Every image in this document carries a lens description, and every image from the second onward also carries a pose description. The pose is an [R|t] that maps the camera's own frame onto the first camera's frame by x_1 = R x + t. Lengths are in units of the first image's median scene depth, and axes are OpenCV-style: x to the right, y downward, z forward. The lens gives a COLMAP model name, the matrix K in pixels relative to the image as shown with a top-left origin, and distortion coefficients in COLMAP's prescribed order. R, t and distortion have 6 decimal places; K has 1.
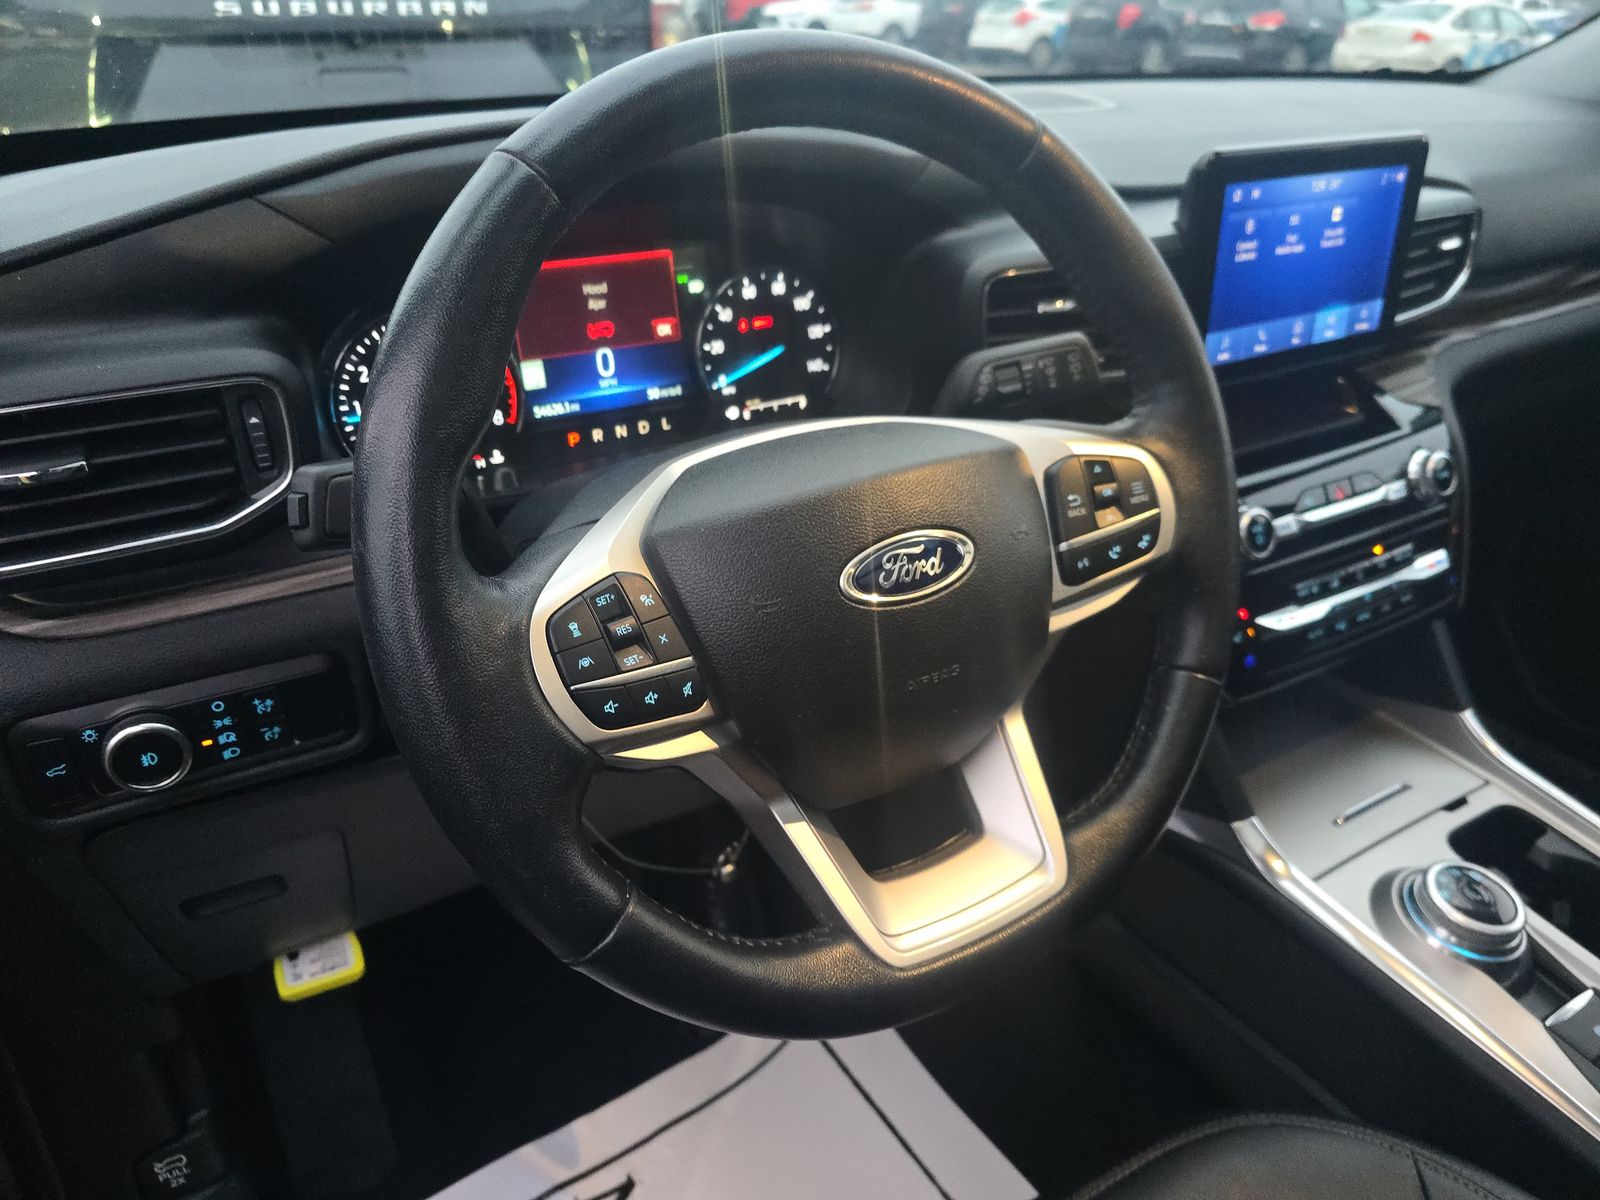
lens RADIAL K [[1107.6, 0, 776.5], [0, 1107.6, 604.6], [0, 0, 1]] dist [0.046962, -0.034275]
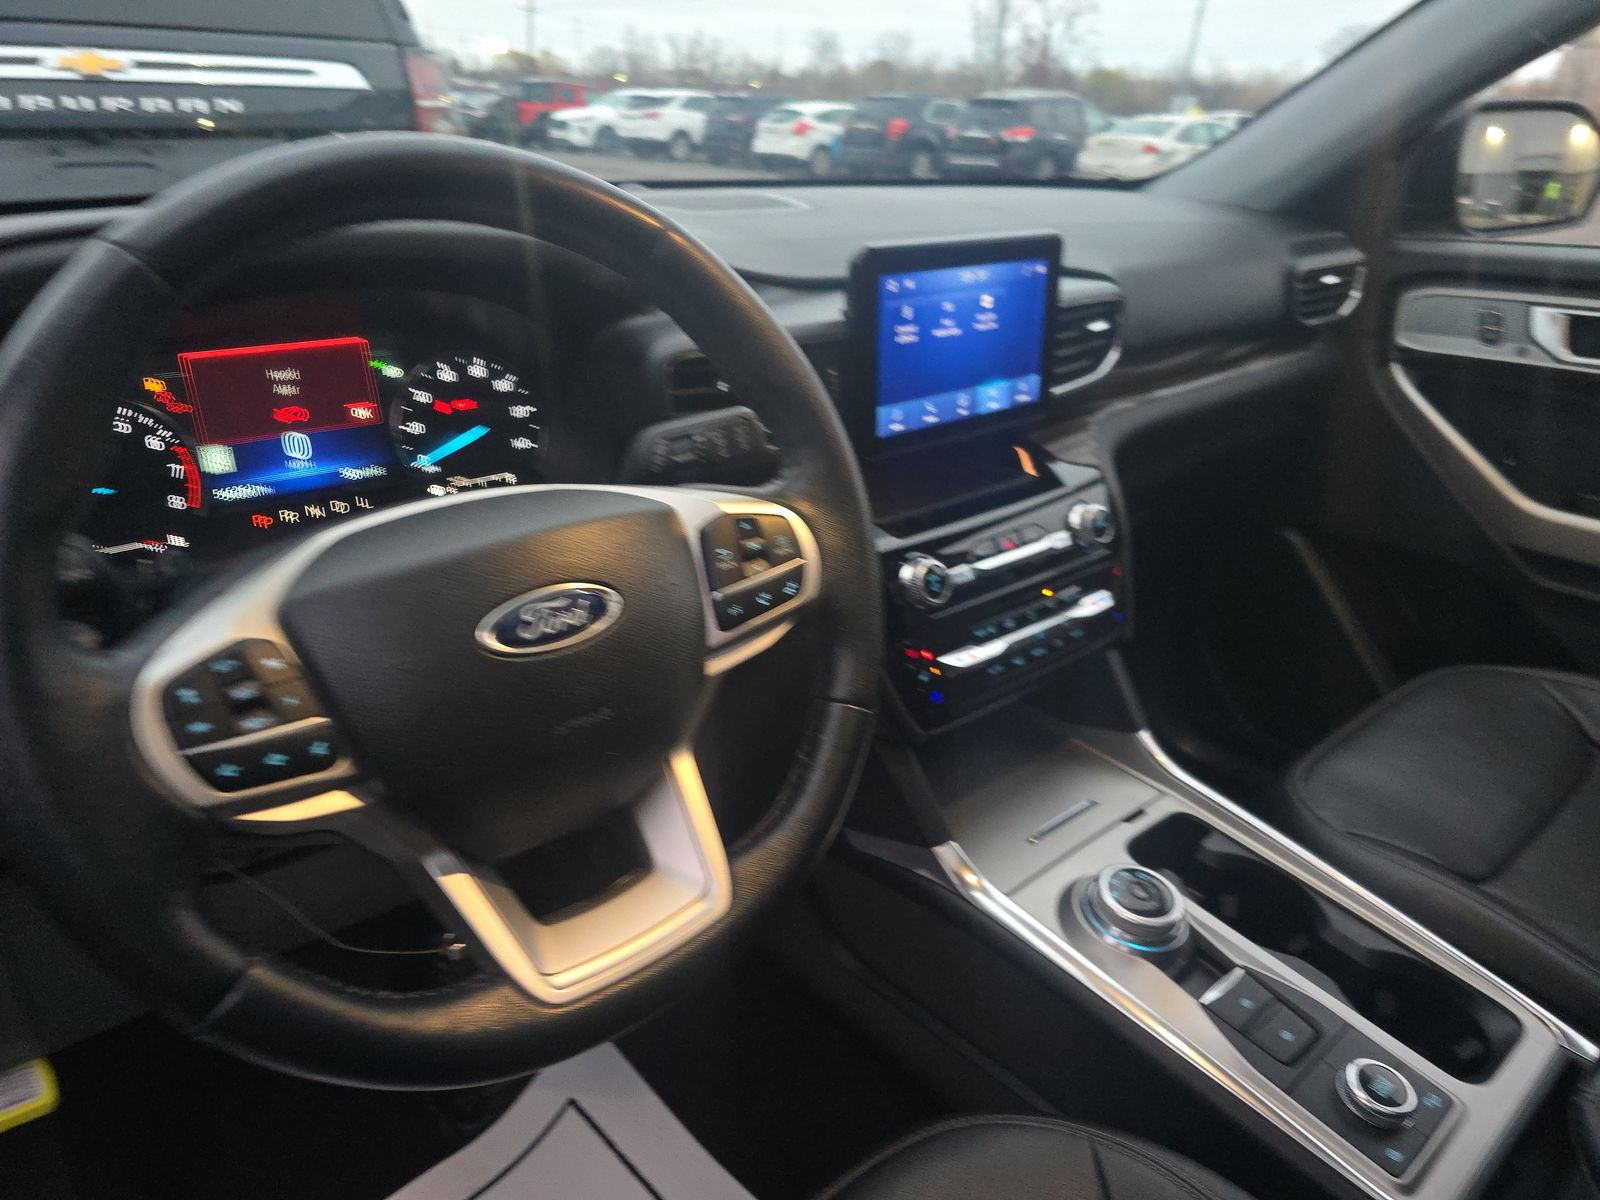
lens RADIAL K [[1107.6, 0, 790.7], [0, 1107.6, 587.0], [0, 0, 1]] dist [0.046962, -0.034275]
pose [[0.984451, -0.051910, 0.167816, 0.110116], [0.066761, 0.994218, -0.084099, 0.026046], [-0.162480, 0.093995, 0.982225, -0.061774]]
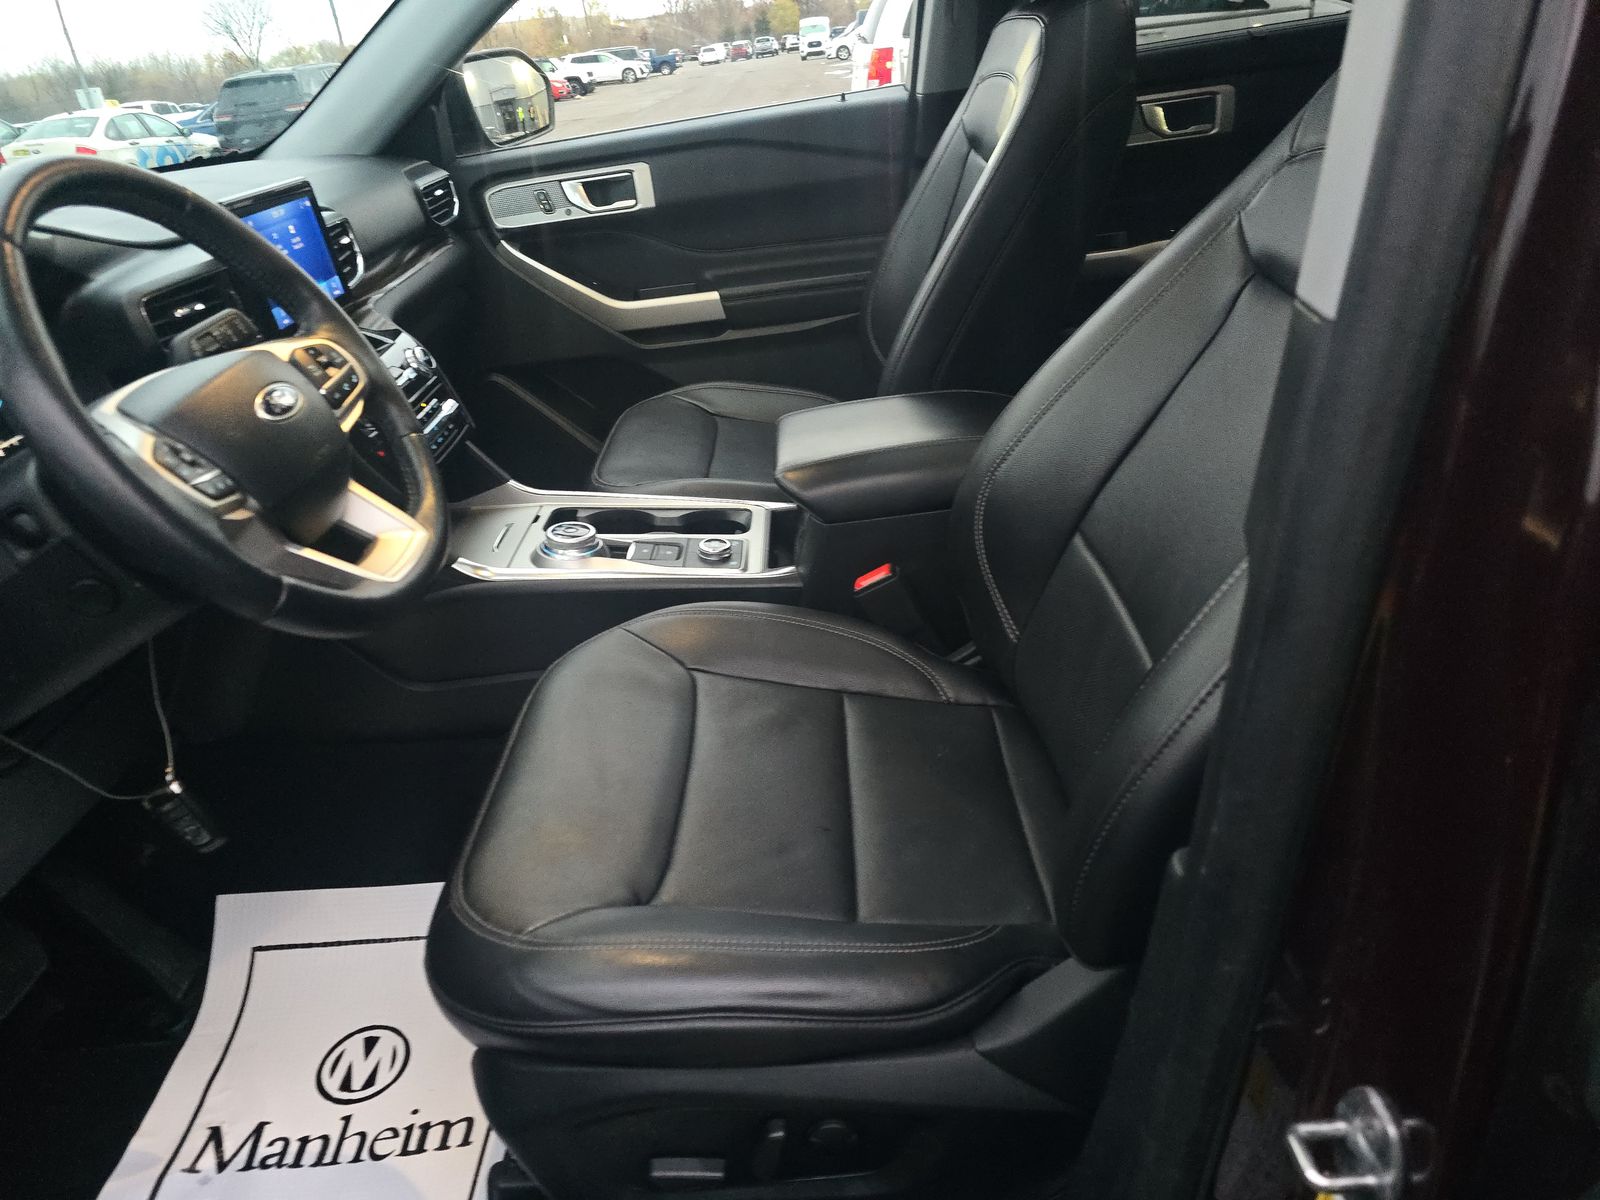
lens RADIAL K [[1107.6, 0, 786.6], [0, 1107.6, 584.4], [0, 0, 1]] dist [0.046962, -0.034275]
pose [[0.524648, -0.438682, 0.729591, -0.617484], [0.507993, 0.849034, 0.145203, 0.254147], [-0.683145, 0.294447, 0.668292, -0.498325]]
